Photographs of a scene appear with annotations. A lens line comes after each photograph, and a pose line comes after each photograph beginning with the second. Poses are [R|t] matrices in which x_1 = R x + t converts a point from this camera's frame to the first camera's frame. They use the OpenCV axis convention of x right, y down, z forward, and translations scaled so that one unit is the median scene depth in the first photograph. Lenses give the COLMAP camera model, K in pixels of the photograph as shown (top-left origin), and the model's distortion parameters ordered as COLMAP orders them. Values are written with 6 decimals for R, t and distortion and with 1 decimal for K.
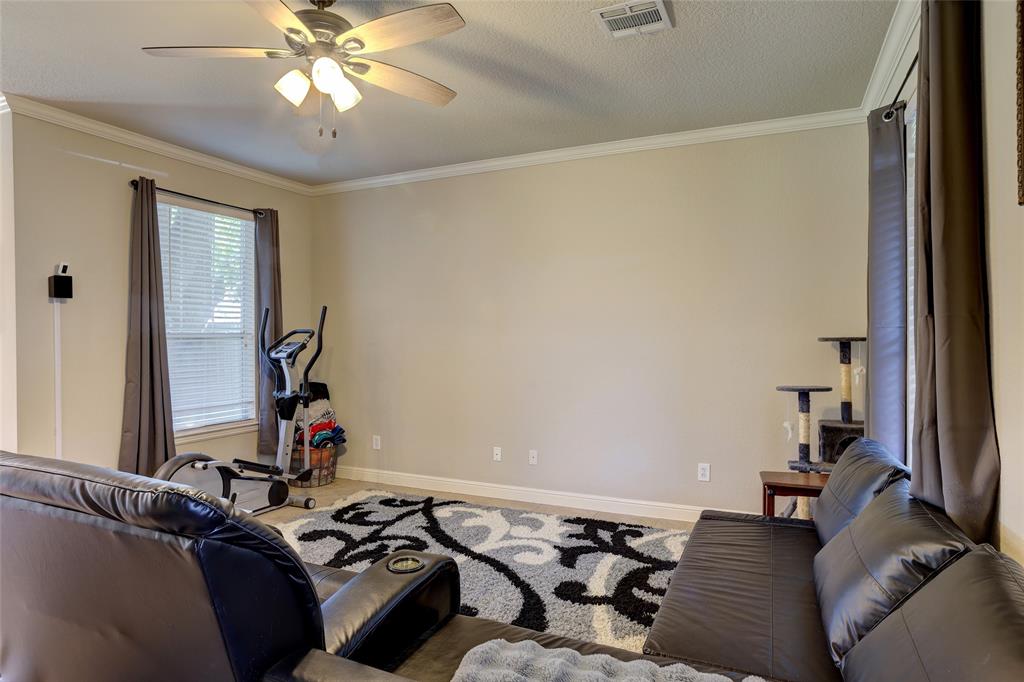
lens RADIAL K [[586.1, 0, 507.7], [0, 586.1, 335.4], [0, 0, 1]] dist [-0.050712, 0.023855]
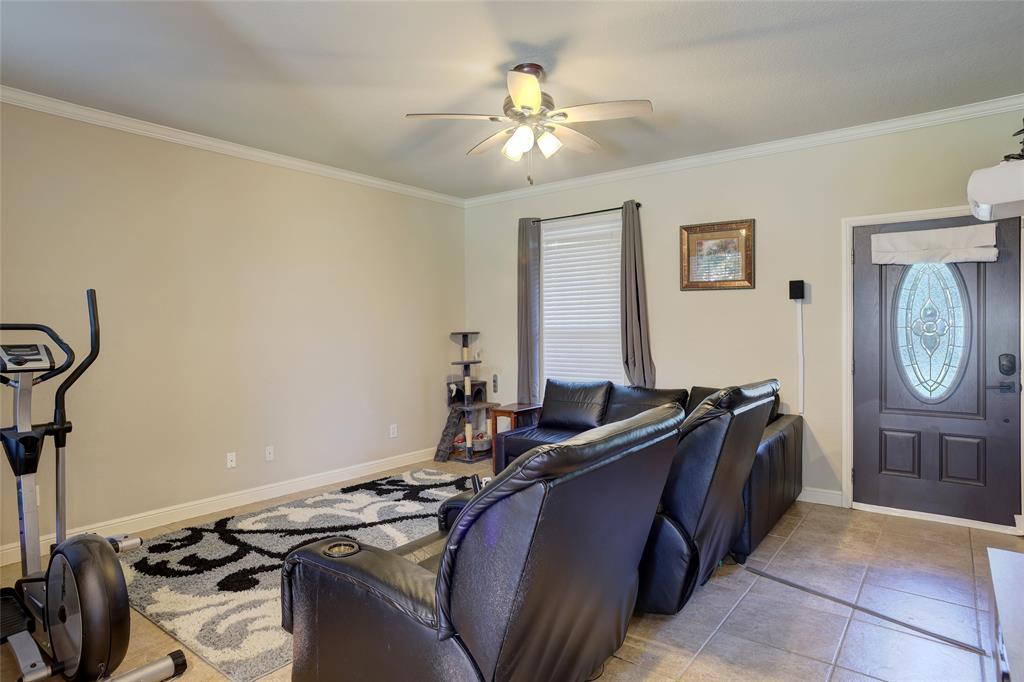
lens RADIAL K [[586.1, 0, 509.3], [0, 586.1, 336.5], [0, 0, 1]] dist [-0.050712, 0.023855]
pose [[0.209191, -0.008470, 0.977838, -0.951601], [0.006857, 0.999951, 0.007195, 0.004048], [-0.977851, 0.005199, 0.209239, 0.437614]]
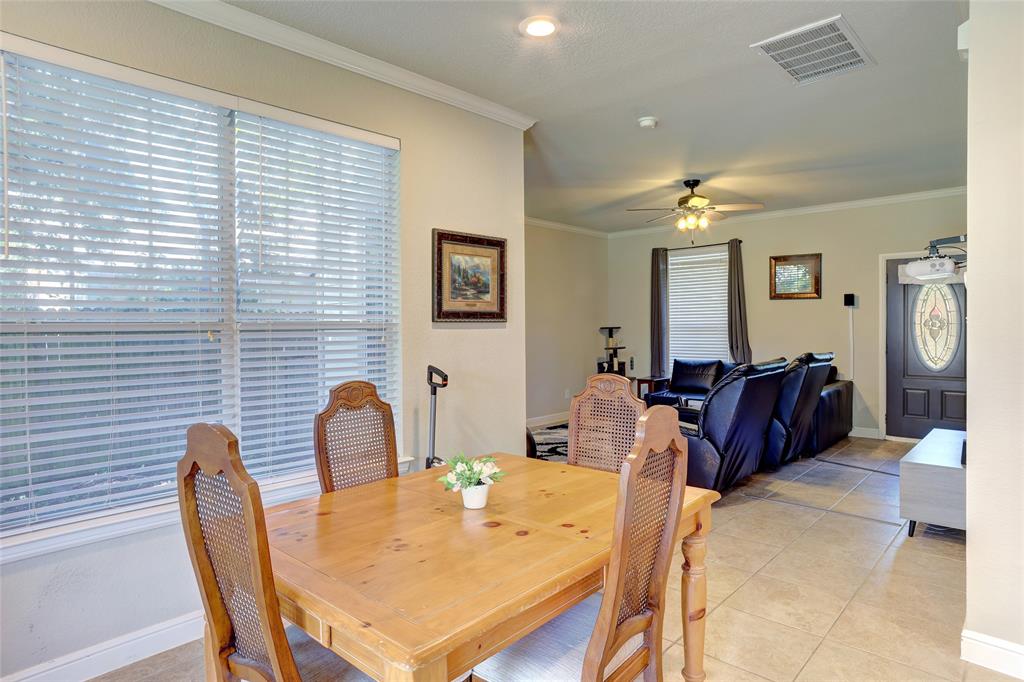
lens RADIAL K [[586.1, 0, 509.2], [0, 586.1, 336.2], [0, 0, 1]] dist [-0.050712, 0.023855]
pose [[0.303665, -0.014236, 0.952673, -1.651109], [0.005924, 0.999897, 0.013053, 0.005960], [-0.952760, 0.001680, 0.303718, 0.564842]]
